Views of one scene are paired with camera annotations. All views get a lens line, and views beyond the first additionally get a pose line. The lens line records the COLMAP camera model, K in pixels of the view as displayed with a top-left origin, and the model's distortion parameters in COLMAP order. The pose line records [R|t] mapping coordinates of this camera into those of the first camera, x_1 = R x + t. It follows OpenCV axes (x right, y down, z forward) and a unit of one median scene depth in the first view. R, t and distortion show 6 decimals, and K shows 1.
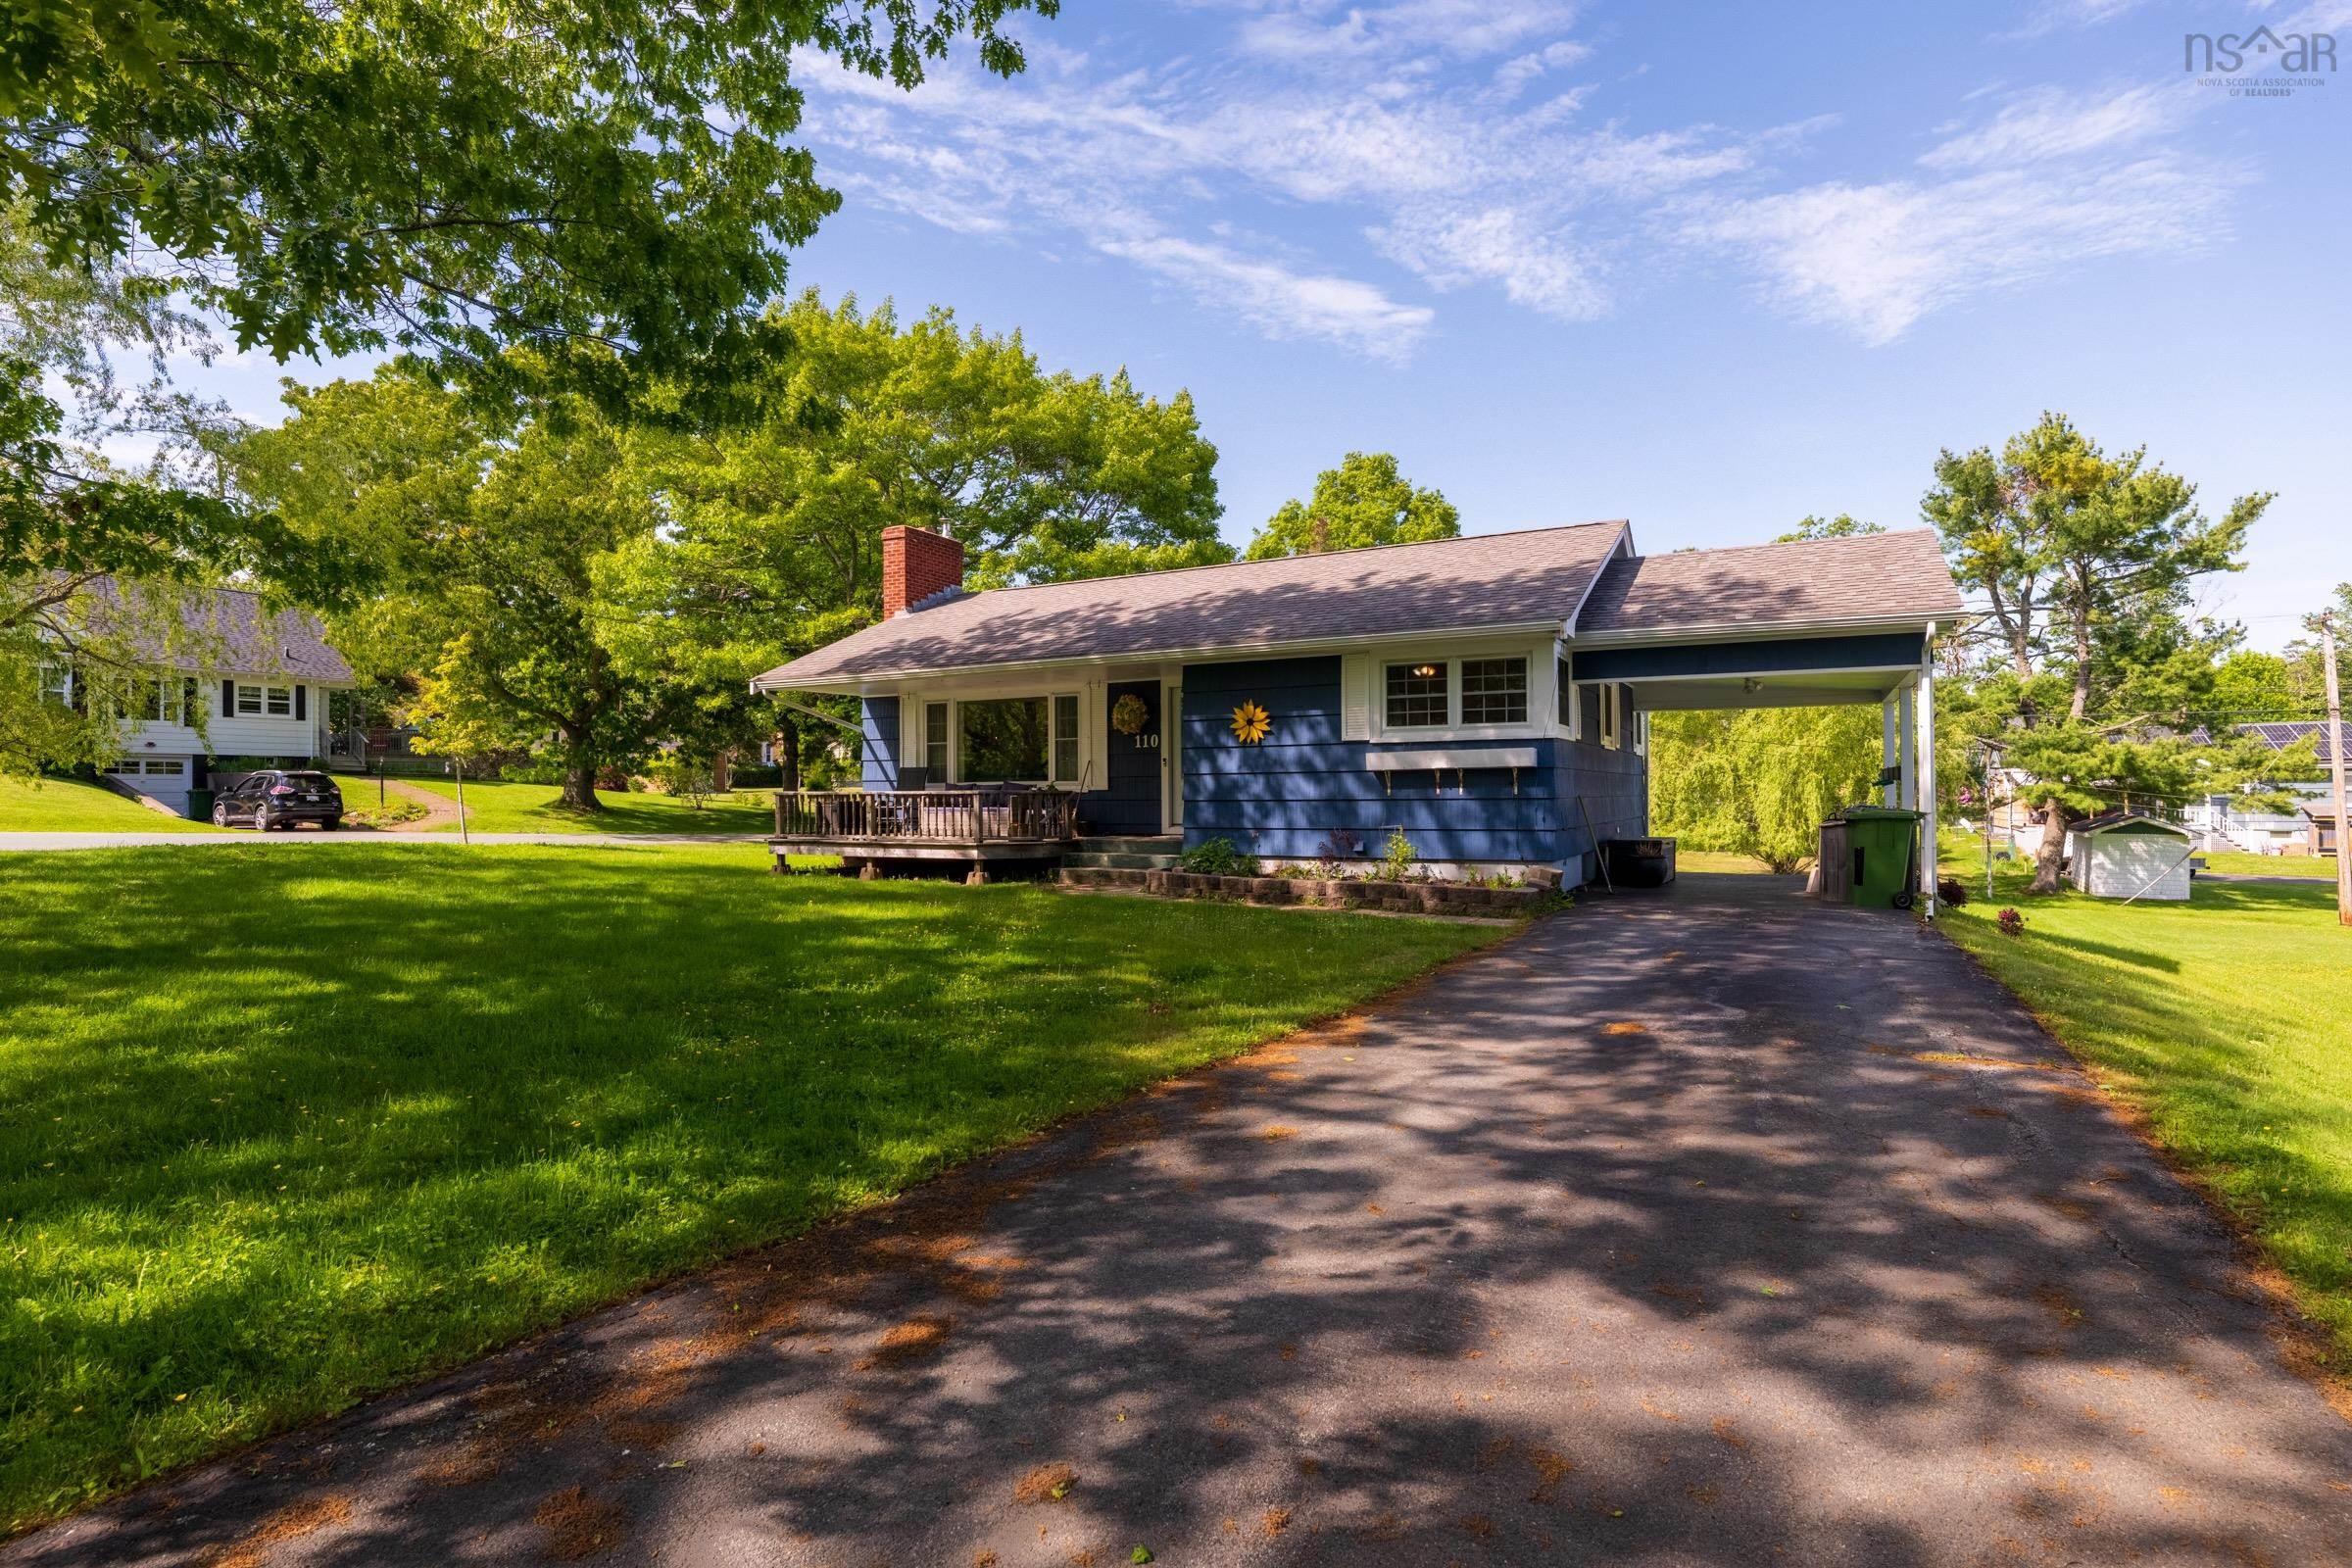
lens RADIAL K [[1206.1, 0, 1176.4], [0, 1206.1, 794.8], [0, 0, 1]] dist [0.000441, -0.000313]
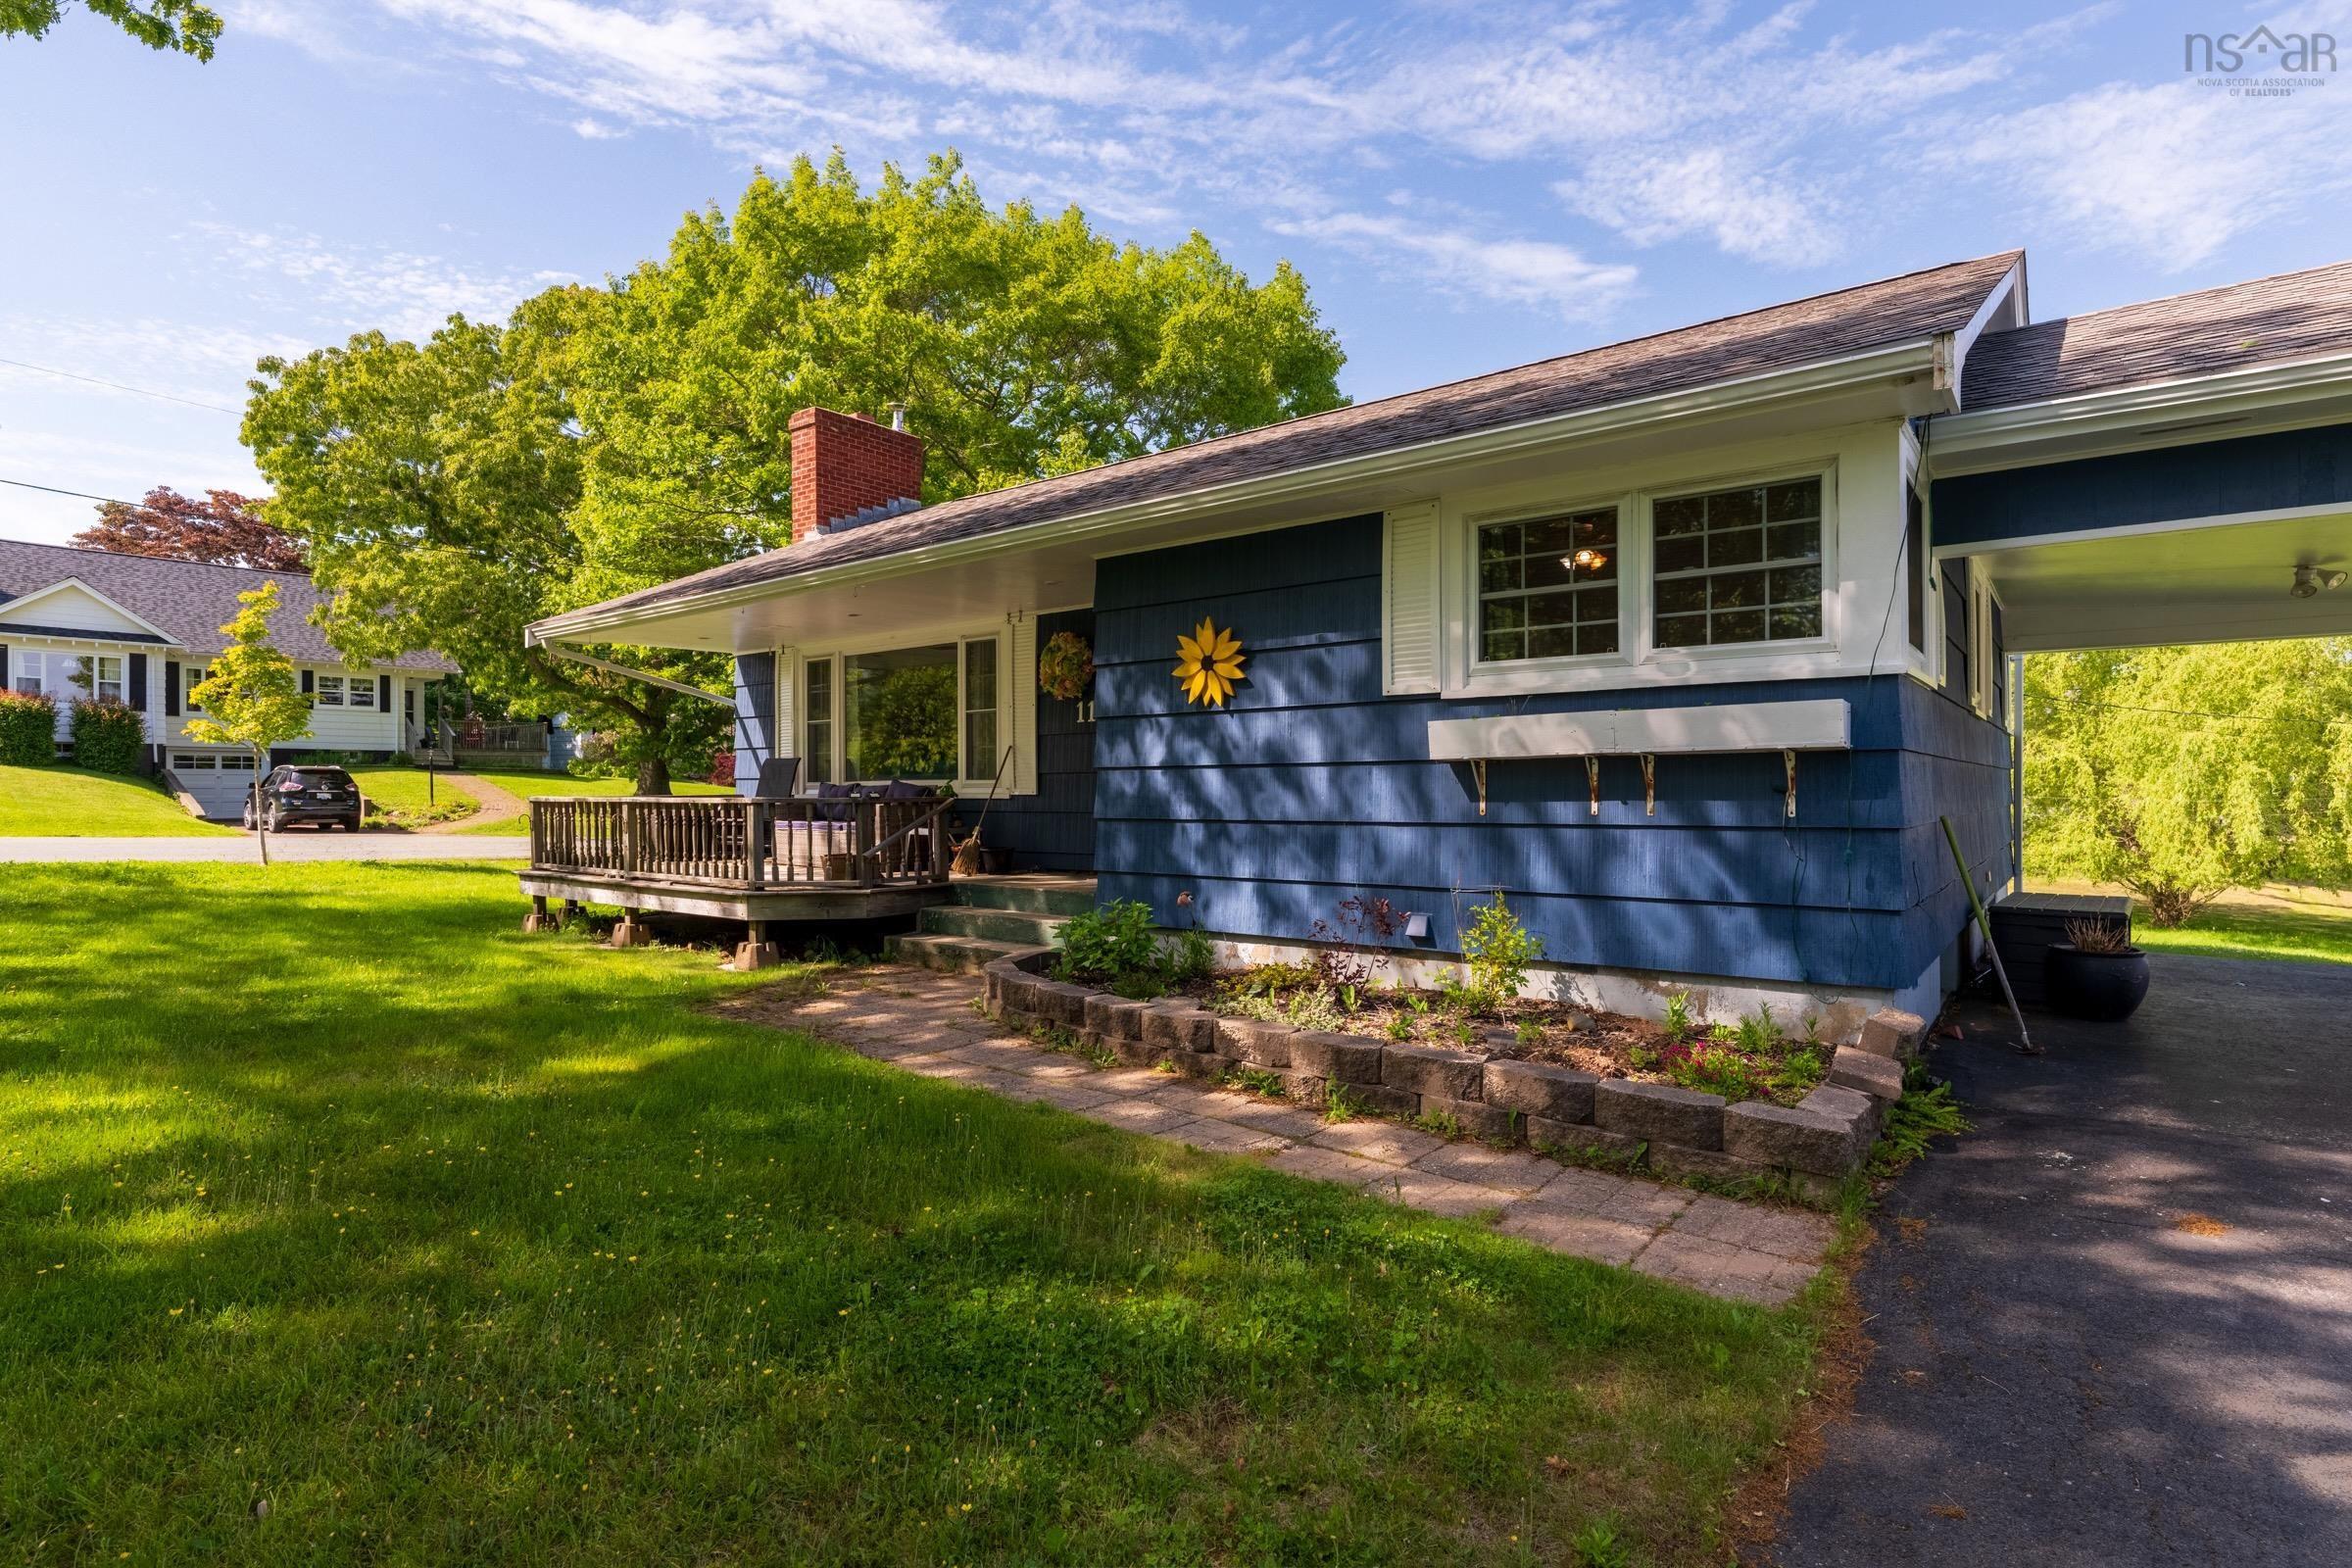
lens RADIAL K [[1193.6, 0, 1164.9], [0, 1193.6, 664.4], [0, 0, 1]] dist [-0.001465, -0.000003]
pose [[0.983528, -0.016399, -0.180008, 0.100326], [-0.002456, 0.994572, -0.104026, -0.006370], [0.180737, 0.102755, 0.978149, 0.393908]]
